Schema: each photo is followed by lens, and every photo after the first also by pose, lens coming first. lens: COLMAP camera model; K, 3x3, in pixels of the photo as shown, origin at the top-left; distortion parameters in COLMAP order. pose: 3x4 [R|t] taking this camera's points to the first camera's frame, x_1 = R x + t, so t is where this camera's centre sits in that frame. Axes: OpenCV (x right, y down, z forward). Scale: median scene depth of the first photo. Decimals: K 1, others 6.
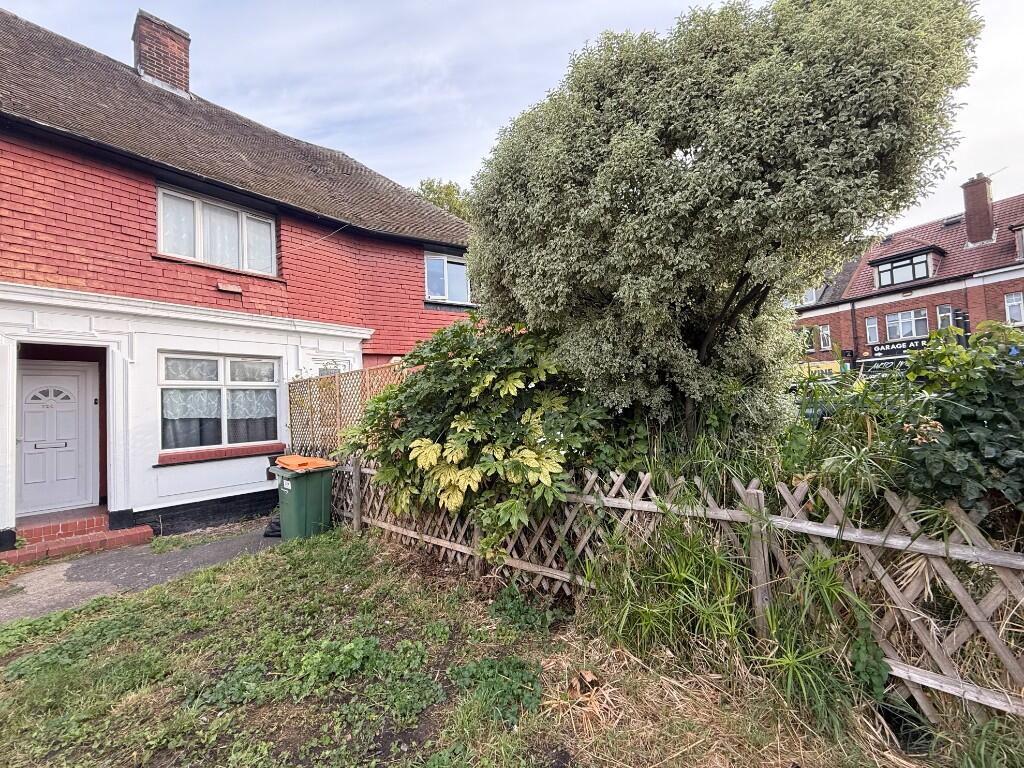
lens RADIAL K [[411.6, 0, 512.0], [0, 411.6, 384.0], [0, 0, 1]] dist [-0.000741, -0.000092]
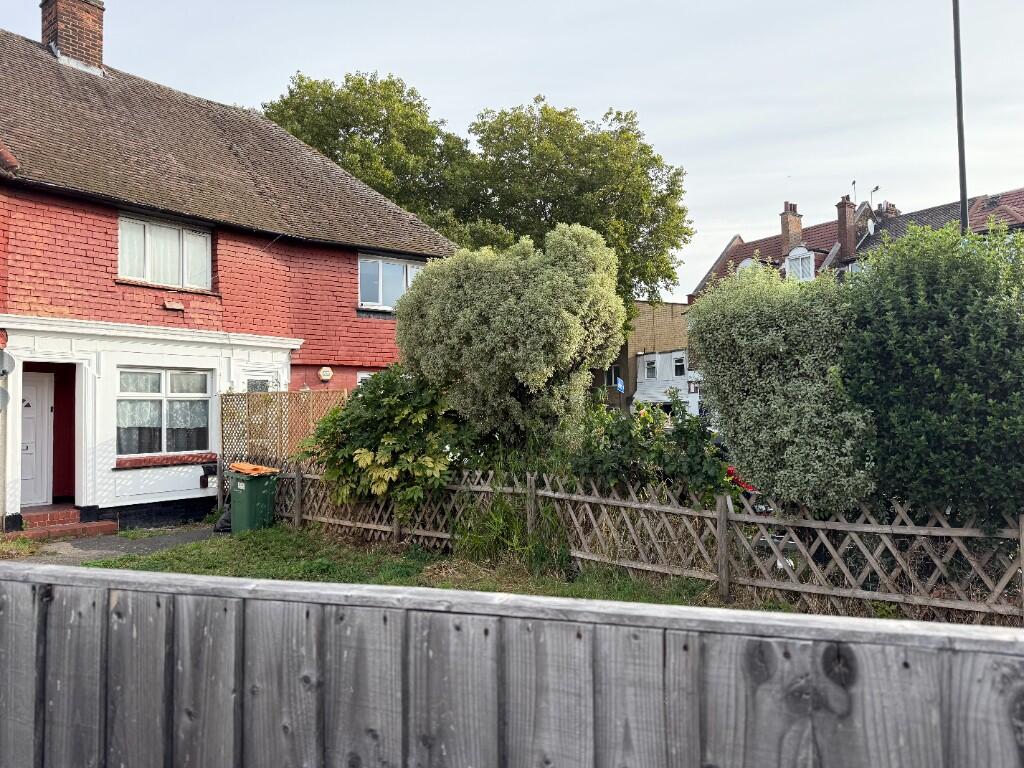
lens RADIAL K [[633.1, 0, 512.0], [0, 633.1, 384.0], [0, 0, 1]] dist [0.059468, -0.055794]
pose [[0.997837, 0.035694, 0.055200, 0.137658], [-0.036016, 0.999339, 0.004848, -0.095018], [-0.054991, -0.006825, 0.998464, -0.949936]]
